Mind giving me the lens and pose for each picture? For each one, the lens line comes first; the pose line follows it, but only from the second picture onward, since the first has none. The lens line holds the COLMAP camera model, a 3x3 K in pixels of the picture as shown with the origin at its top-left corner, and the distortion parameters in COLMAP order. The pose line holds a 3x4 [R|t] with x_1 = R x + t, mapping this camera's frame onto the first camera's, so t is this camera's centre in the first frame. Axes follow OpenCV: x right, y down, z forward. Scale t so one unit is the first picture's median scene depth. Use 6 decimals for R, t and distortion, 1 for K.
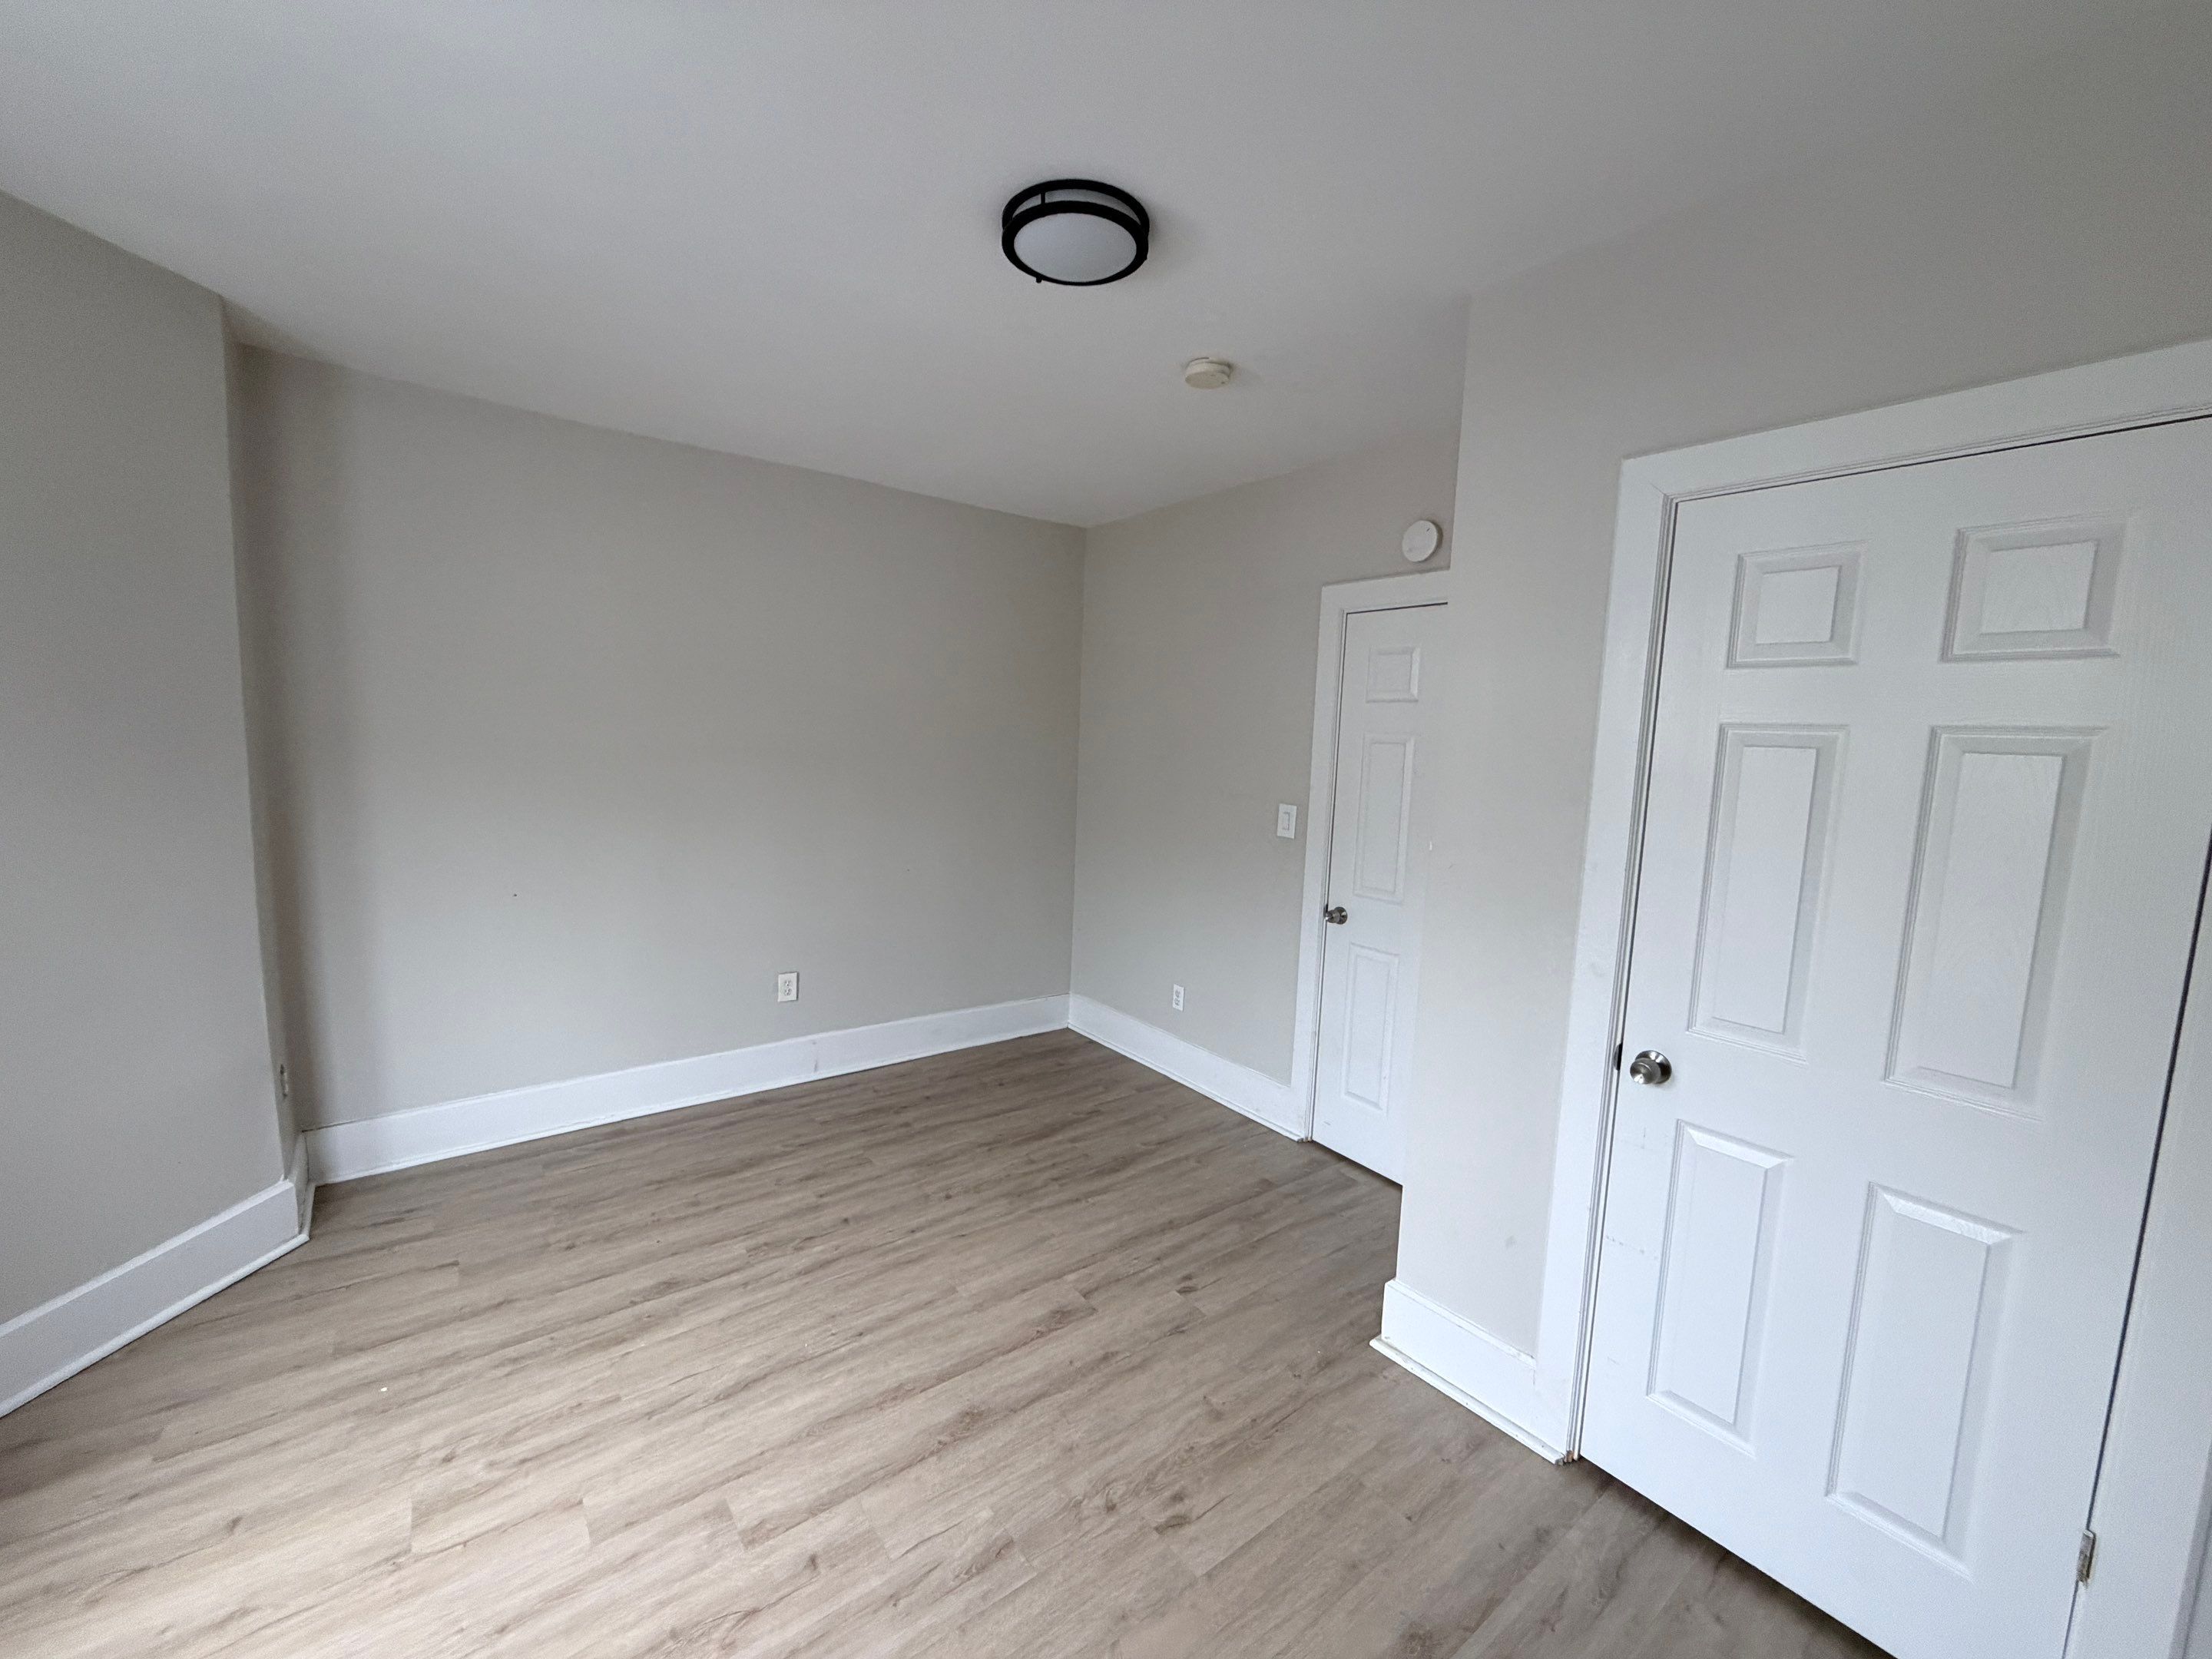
lens RADIAL K [[888.0, 0, 1107.7], [0, 888.0, 832.2], [0, 0, 1]] dist [-0.002126, -0.000008]
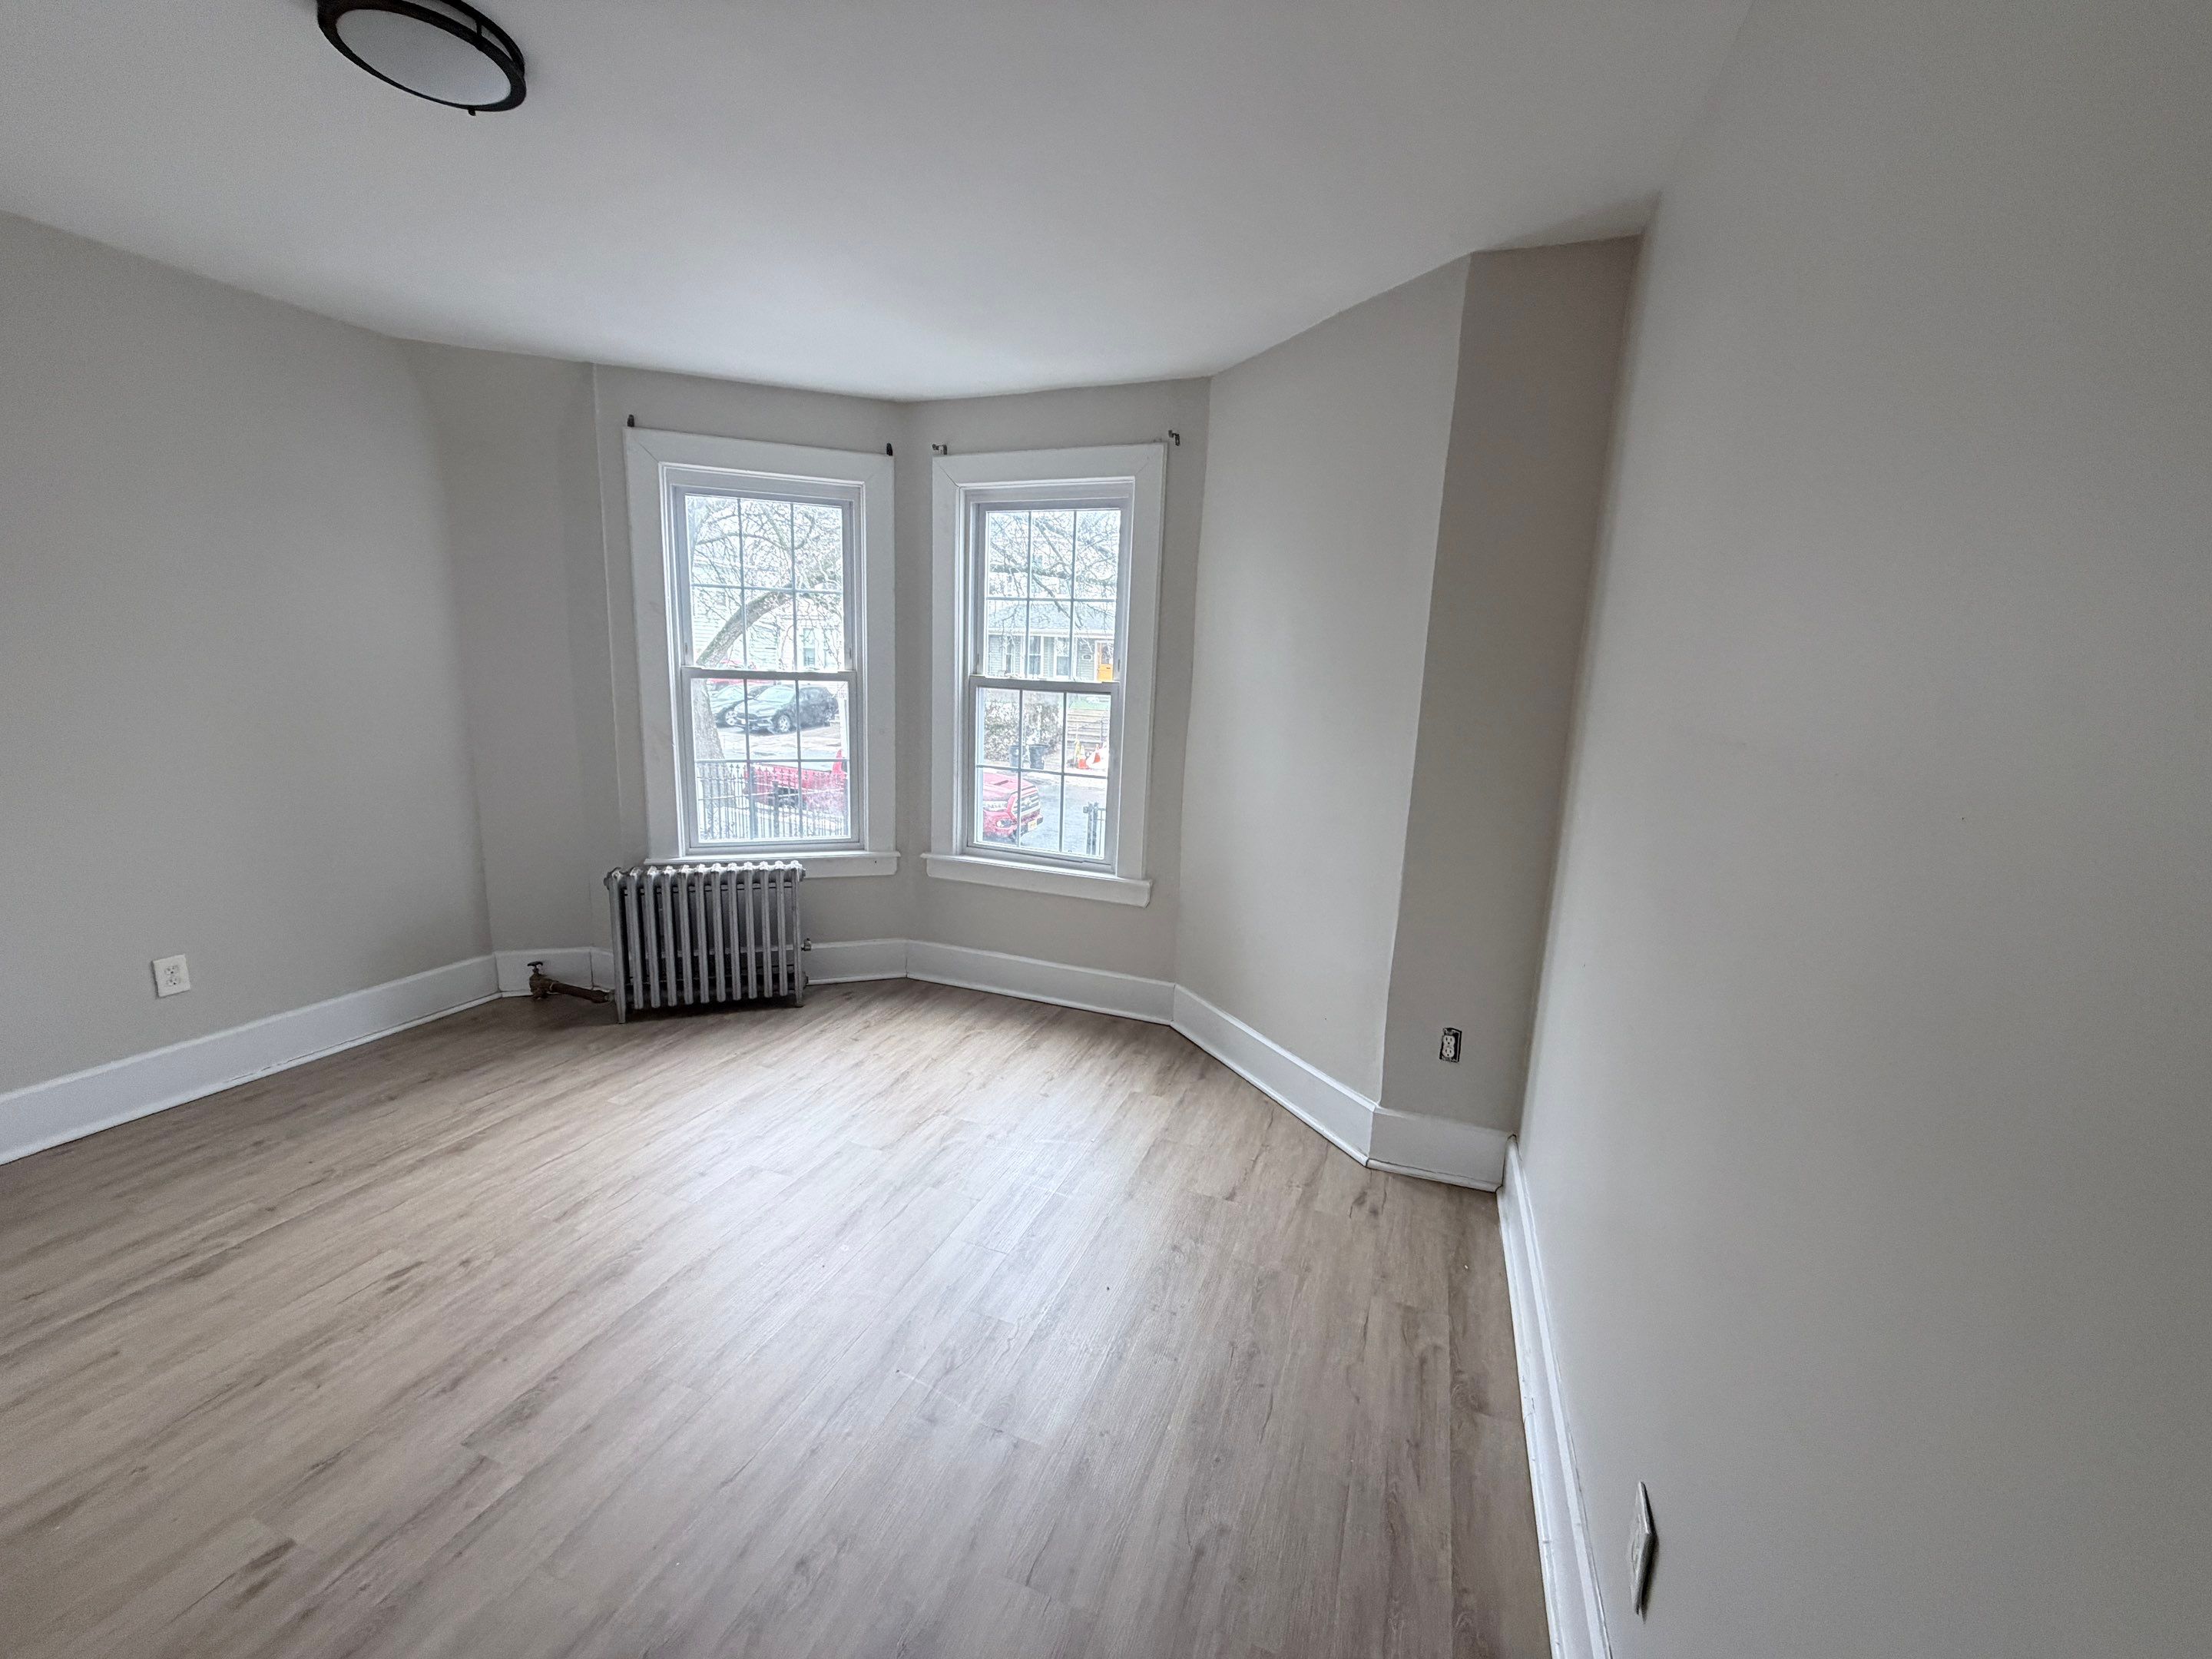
lens RADIAL K [[888.0, 0, 1099.5], [0, 888.0, 833.7], [0, 0, 1]] dist [-0.002126, -0.000008]
pose [[-0.851279, 0.029163, -0.523902, -0.096909], [-0.127655, 0.956945, 0.260693, -0.188029], [0.508948, 0.288801, -0.810905, 1.872545]]
